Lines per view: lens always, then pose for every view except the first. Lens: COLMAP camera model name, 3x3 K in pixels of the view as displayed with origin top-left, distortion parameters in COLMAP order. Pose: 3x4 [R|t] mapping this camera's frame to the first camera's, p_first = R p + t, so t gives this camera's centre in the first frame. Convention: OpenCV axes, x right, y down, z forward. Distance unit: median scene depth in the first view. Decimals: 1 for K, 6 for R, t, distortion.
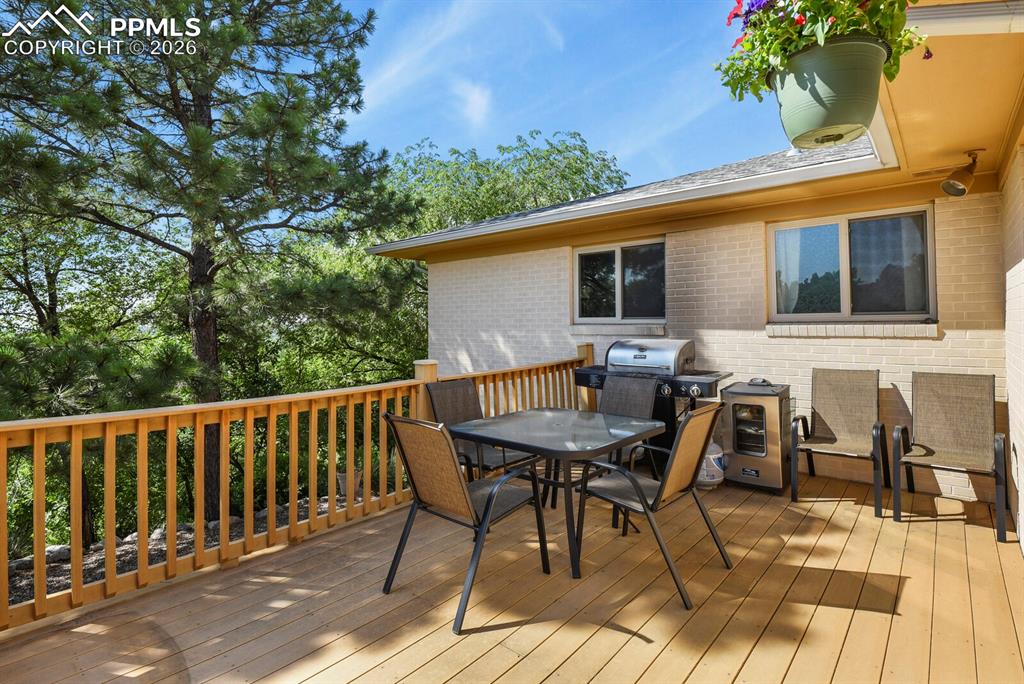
lens RADIAL K [[498.8, 0, 513.2], [0, 498.8, 314.7], [0, 0, 1]] dist [-0.000437, -0.000241]
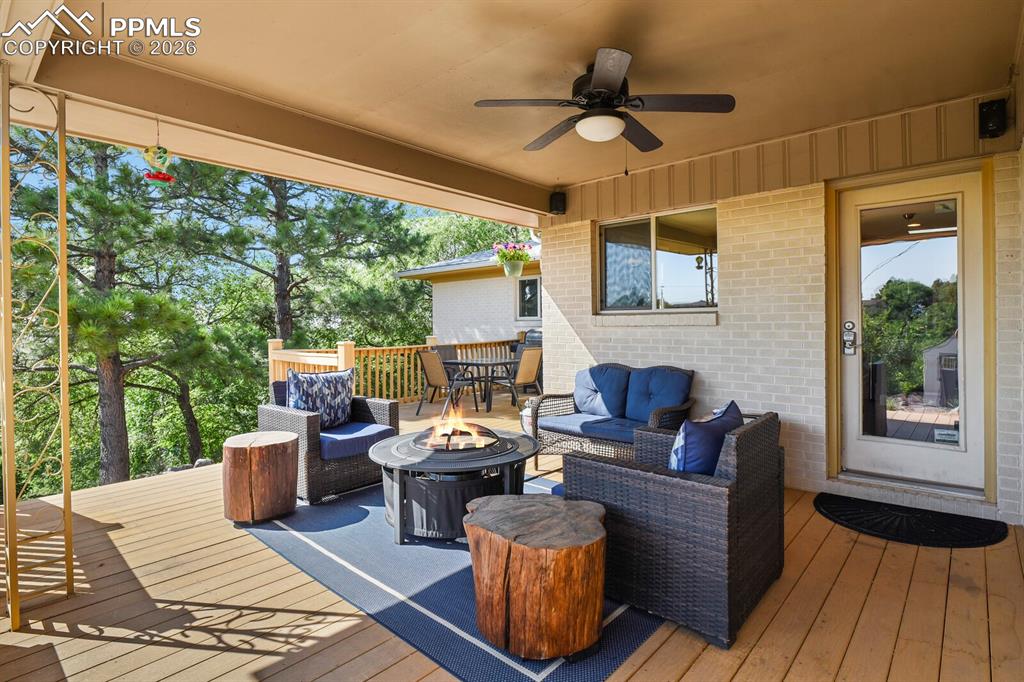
lens RADIAL K [[508.2, 0, 509.6], [0, 508.2, 350.4], [0, 0, 1]] dist [-0.004035, -0.001458]
pose [[0.999771, -0.000089, -0.021387, 0.083943], [0.001426, 0.998043, 0.062519, 0.007389], [0.021340, -0.062535, 0.997815, -0.474940]]
